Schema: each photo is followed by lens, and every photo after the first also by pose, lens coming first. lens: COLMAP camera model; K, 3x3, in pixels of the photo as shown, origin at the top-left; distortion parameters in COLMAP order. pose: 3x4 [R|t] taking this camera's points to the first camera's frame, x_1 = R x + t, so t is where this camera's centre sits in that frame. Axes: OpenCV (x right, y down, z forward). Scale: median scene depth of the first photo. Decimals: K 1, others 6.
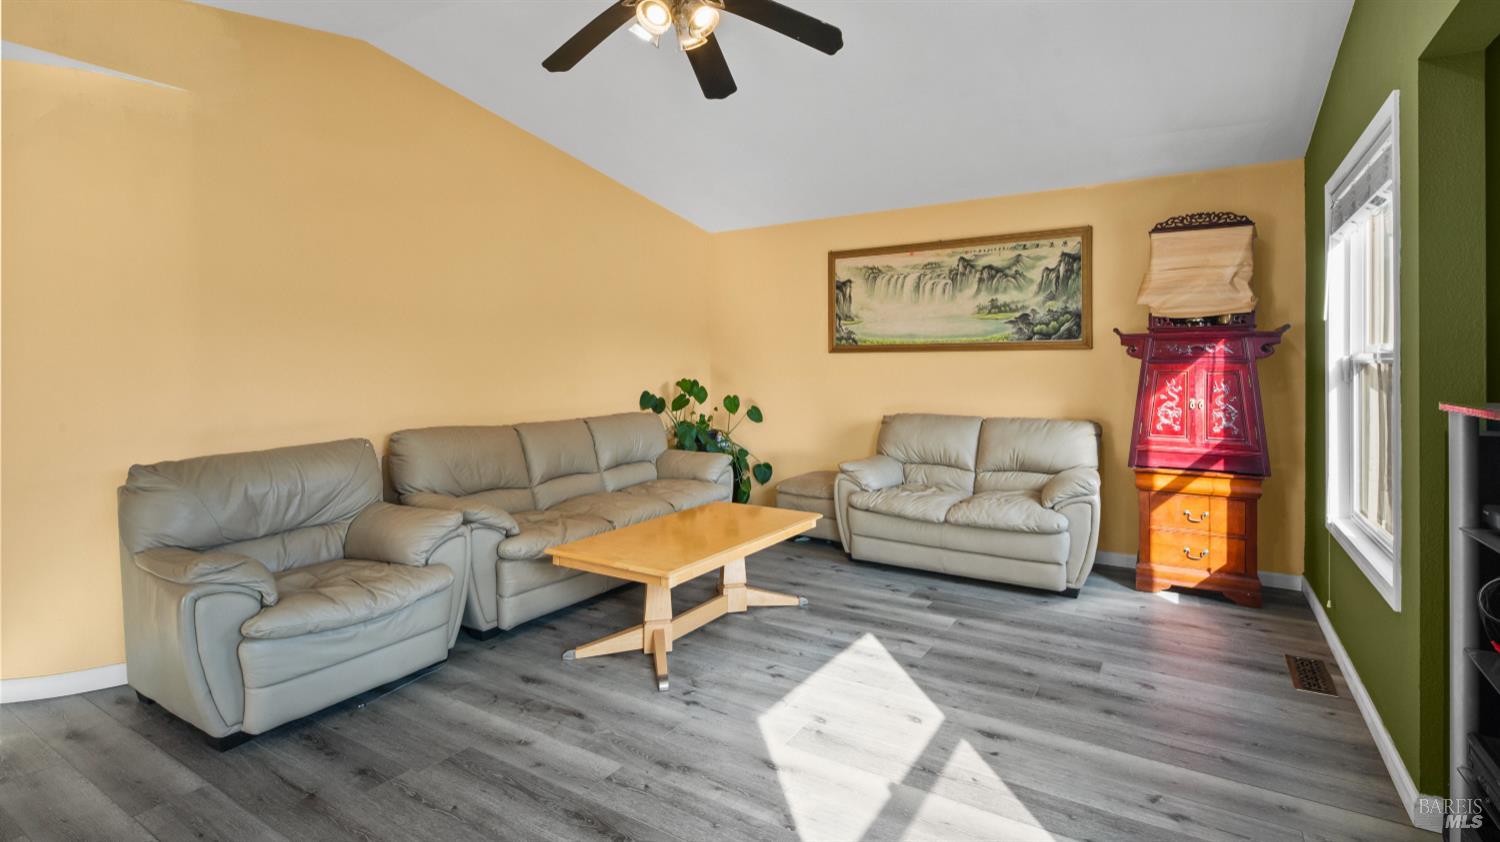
lens RADIAL K [[685.2, 0, 725.5], [0, 685.2, 365.4], [0, 0, 1]] dist [0.013212, -0.001394]
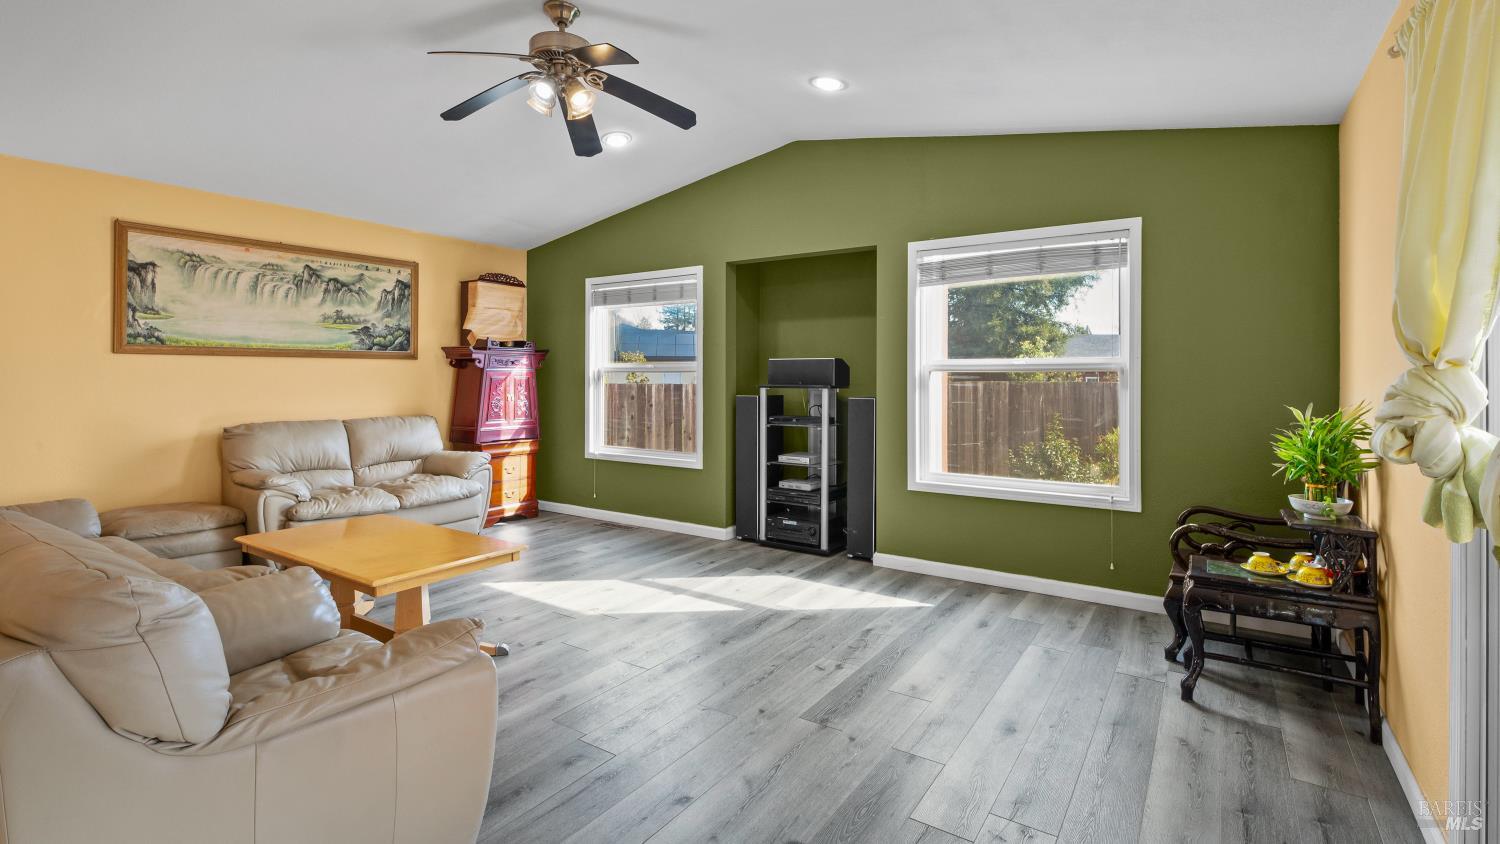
lens RADIAL K [[685.2, 0, 761.8], [0, 685.2, 377.9], [0, 0, 1]] dist [0.013212, -0.001394]
pose [[0.036212, 0.001953, 0.999342, -0.666373], [0.000503, 0.999998, -0.001973, 0.012040], [-0.999344, 0.000575, 0.036211, 0.297901]]
